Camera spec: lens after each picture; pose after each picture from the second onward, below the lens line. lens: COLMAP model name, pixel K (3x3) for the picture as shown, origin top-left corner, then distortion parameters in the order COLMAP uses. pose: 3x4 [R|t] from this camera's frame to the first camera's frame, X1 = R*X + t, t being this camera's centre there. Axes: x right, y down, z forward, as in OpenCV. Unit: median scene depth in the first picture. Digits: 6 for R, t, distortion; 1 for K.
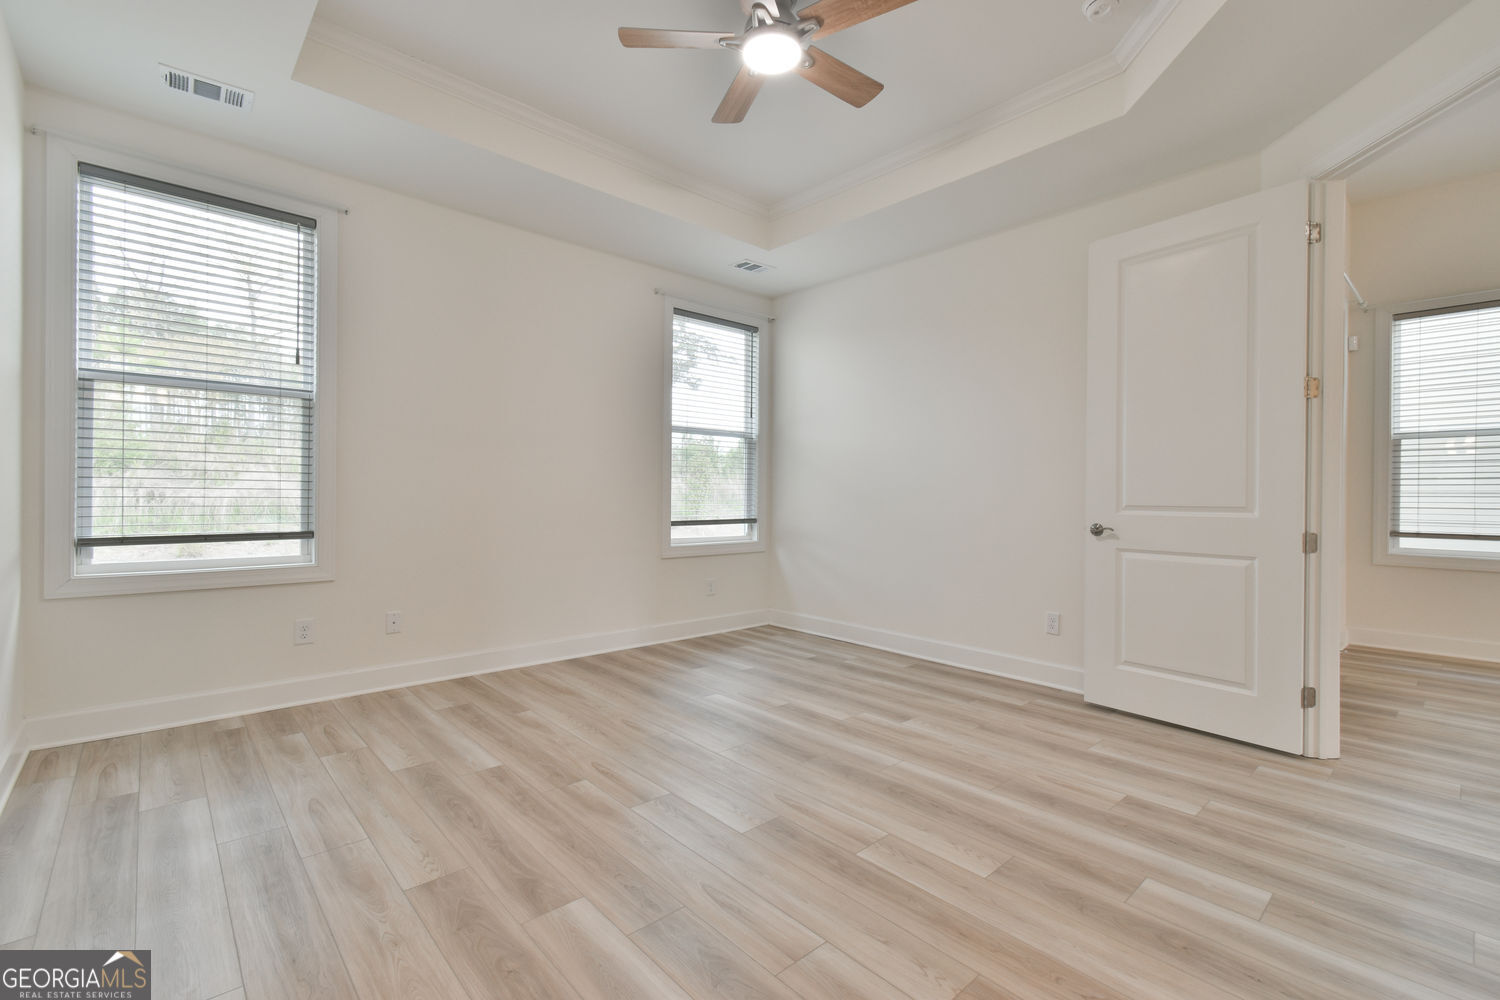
lens RADIAL K [[662.3, 0, 757.0], [0, 662.3, 493.3], [0, 0, 1]] dist [0.016215, -0.000111]
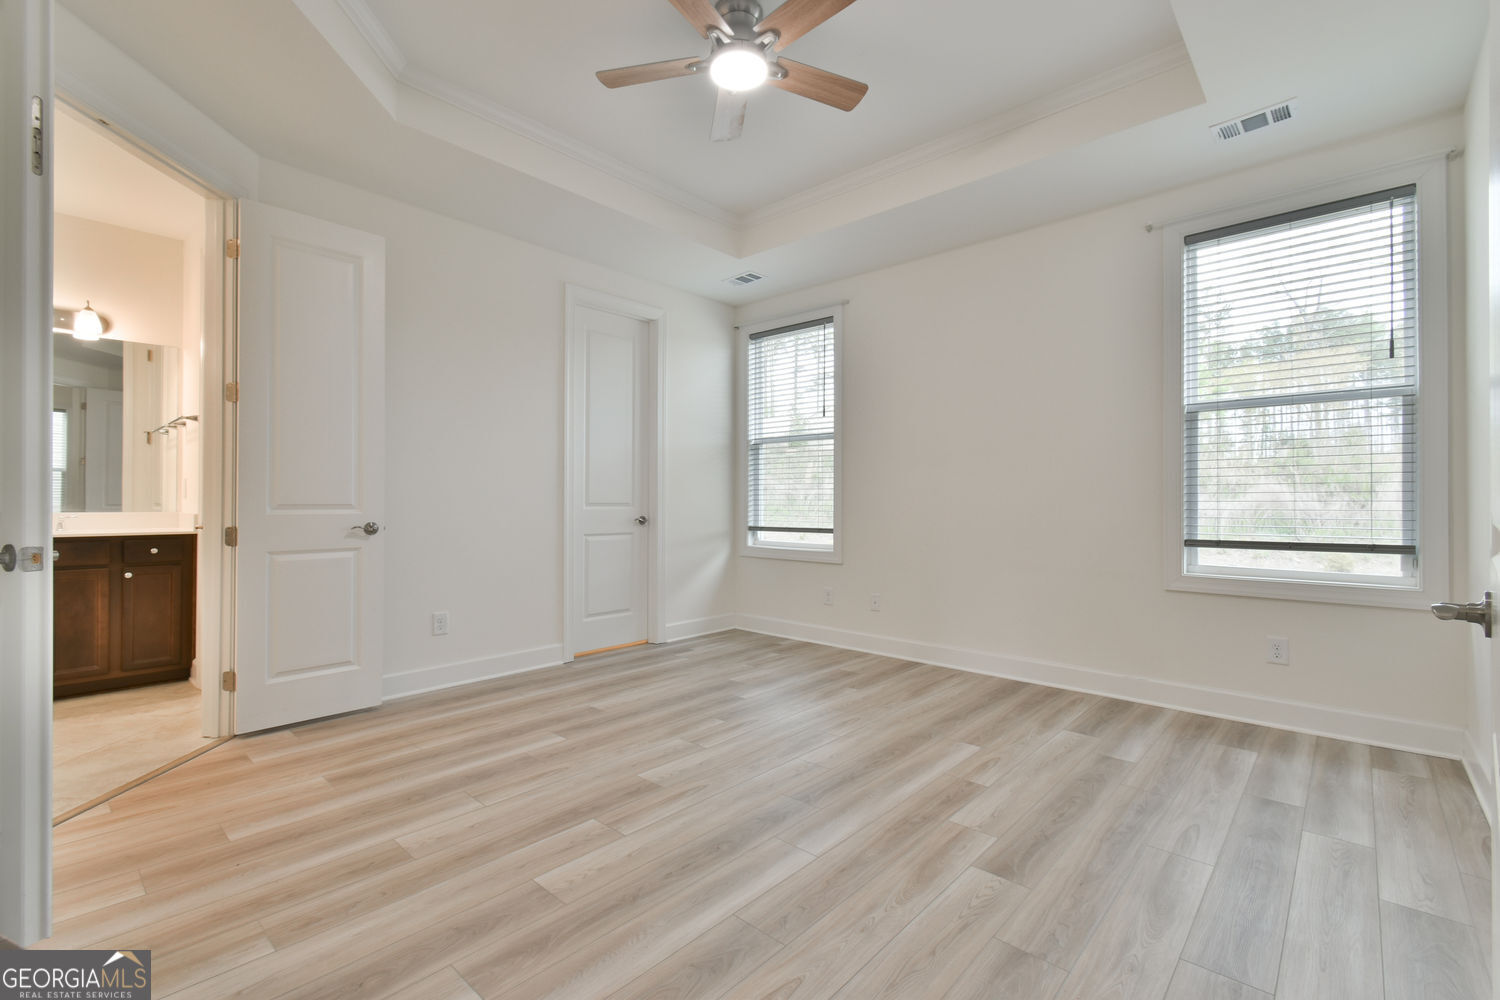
lens RADIAL K [[659.4, 0, 752.4], [0, 659.4, 497.0], [0, 0, 1]] dist [0.008197, -0.004286]
pose [[0.093355, -0.015837, -0.995507, 0.740047], [0.001956, 0.999874, -0.015723, 0.009490], [0.995631, -0.000479, 0.093374, 0.666938]]
